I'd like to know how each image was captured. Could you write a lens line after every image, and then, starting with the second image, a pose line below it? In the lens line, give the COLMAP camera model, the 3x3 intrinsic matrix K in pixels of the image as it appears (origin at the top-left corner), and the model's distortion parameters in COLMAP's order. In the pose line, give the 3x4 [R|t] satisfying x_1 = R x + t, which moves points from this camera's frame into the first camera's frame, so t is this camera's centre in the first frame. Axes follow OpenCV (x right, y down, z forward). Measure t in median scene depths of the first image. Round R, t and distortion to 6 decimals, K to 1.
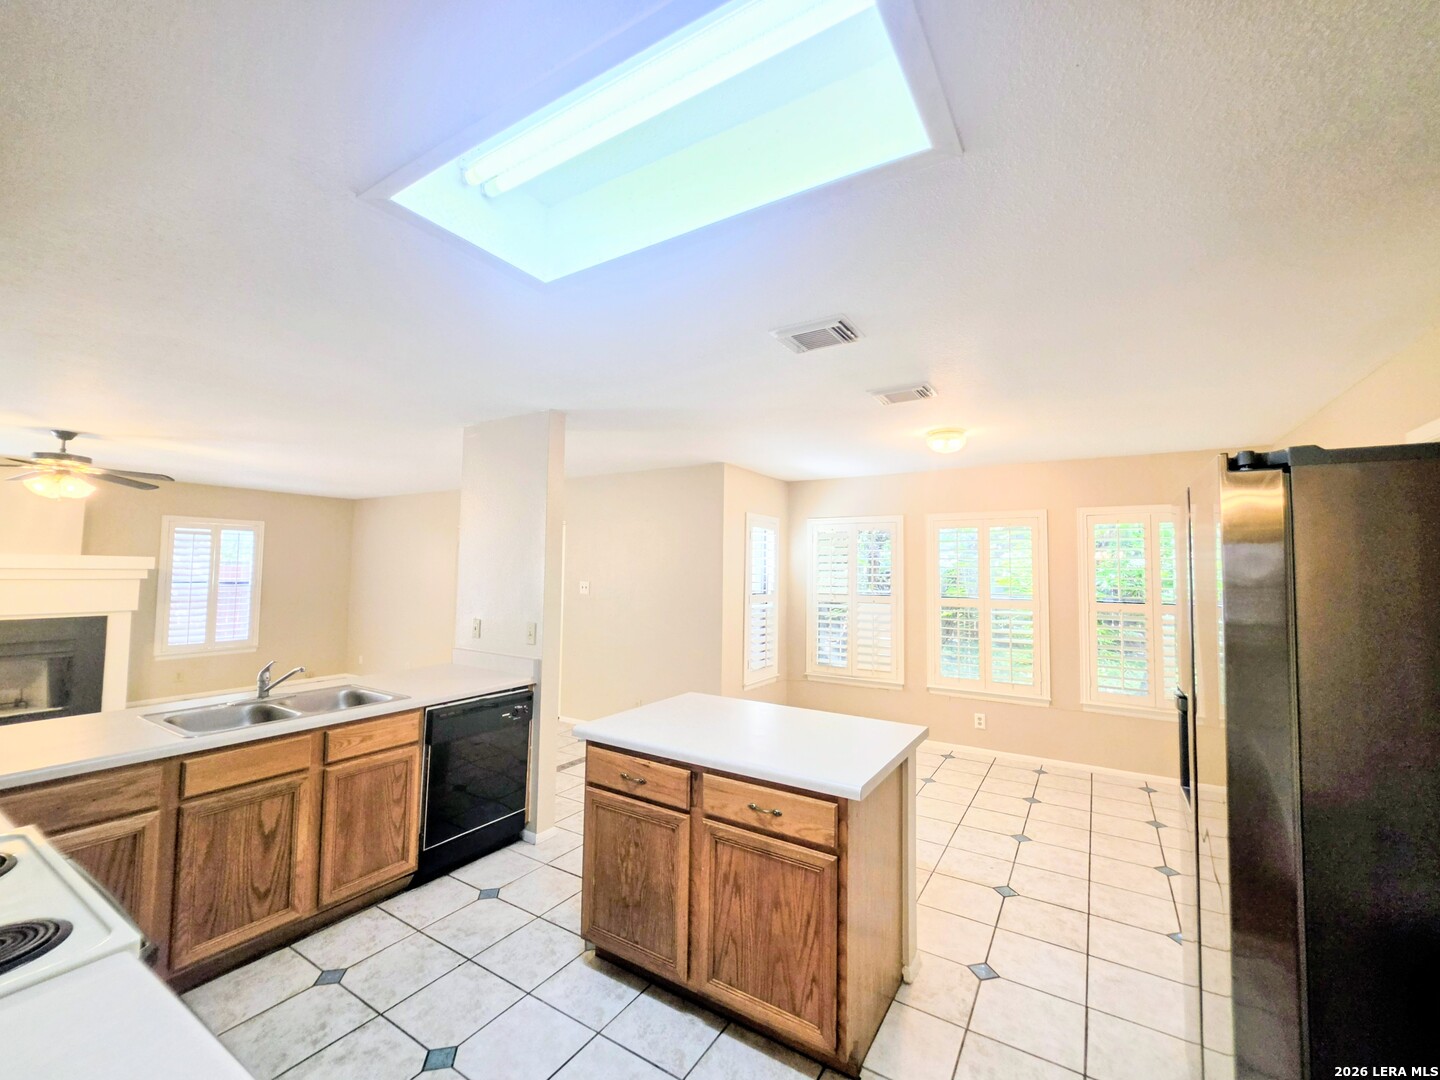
lens RADIAL K [[580.6, 0, 730.9], [0, 580.6, 540.7], [0, 0, 1]] dist [-0.004676, 0.000787]
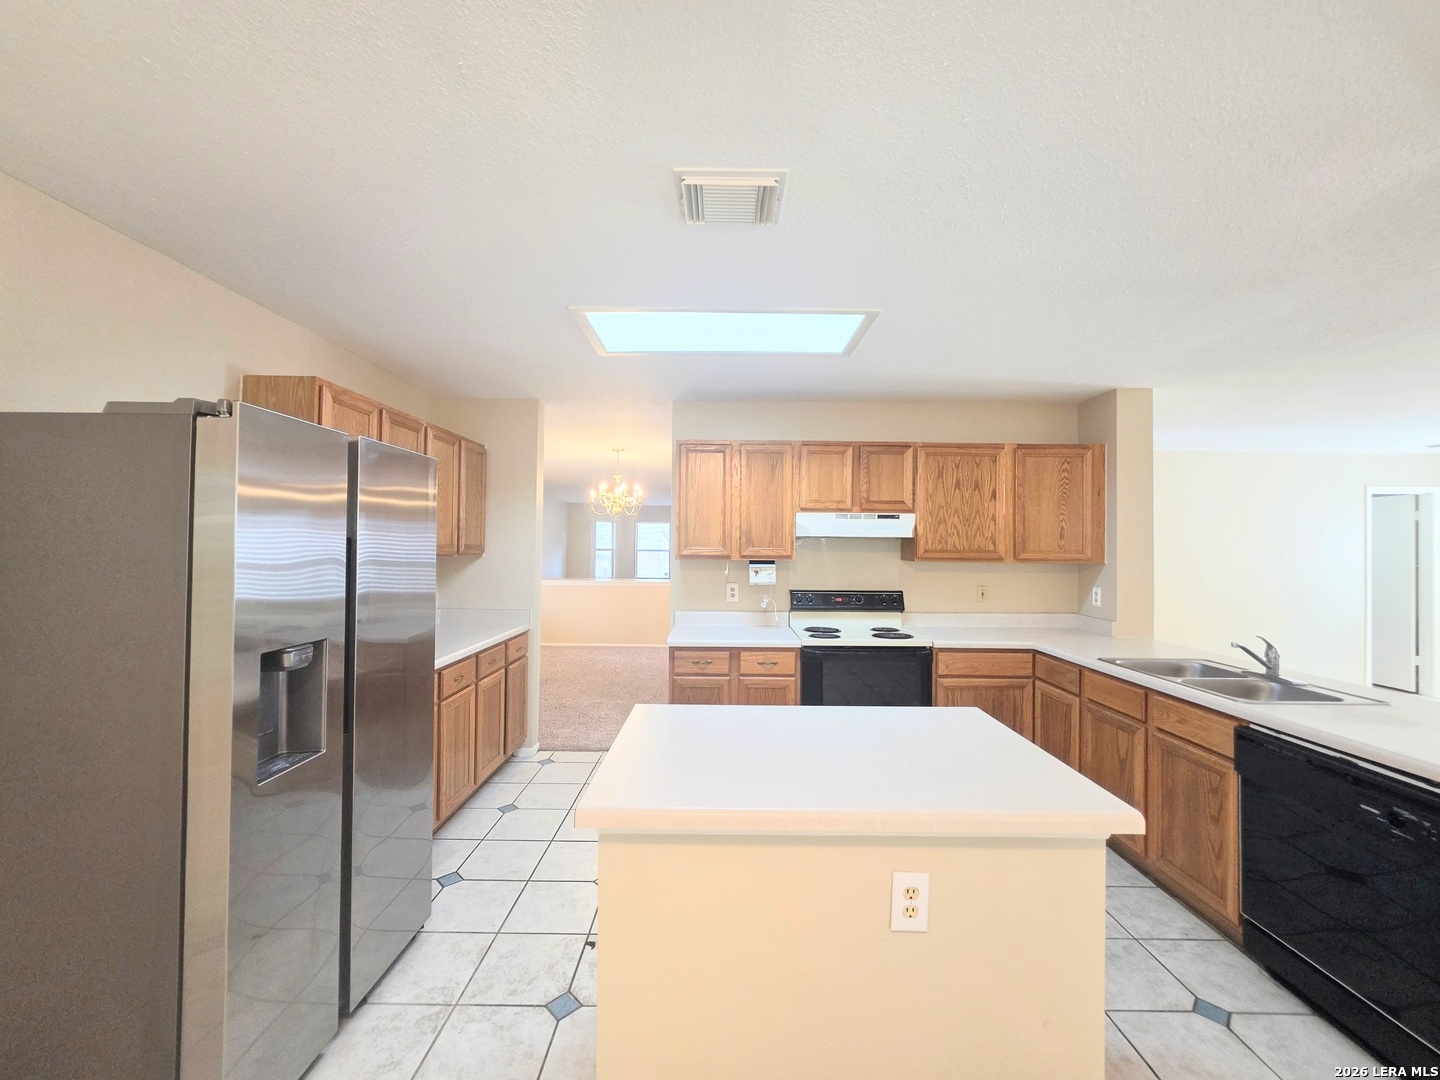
lens RADIAL K [[580.6, 0, 711.8], [0, 580.6, 533.3], [0, 0, 1]] dist [-0.004676, 0.000787]
pose [[-0.849746, -0.031496, -0.526251, 0.449263], [0.000847, 0.998131, -0.061106, 0.095941], [0.527192, -0.052370, -0.848131, 1.301001]]
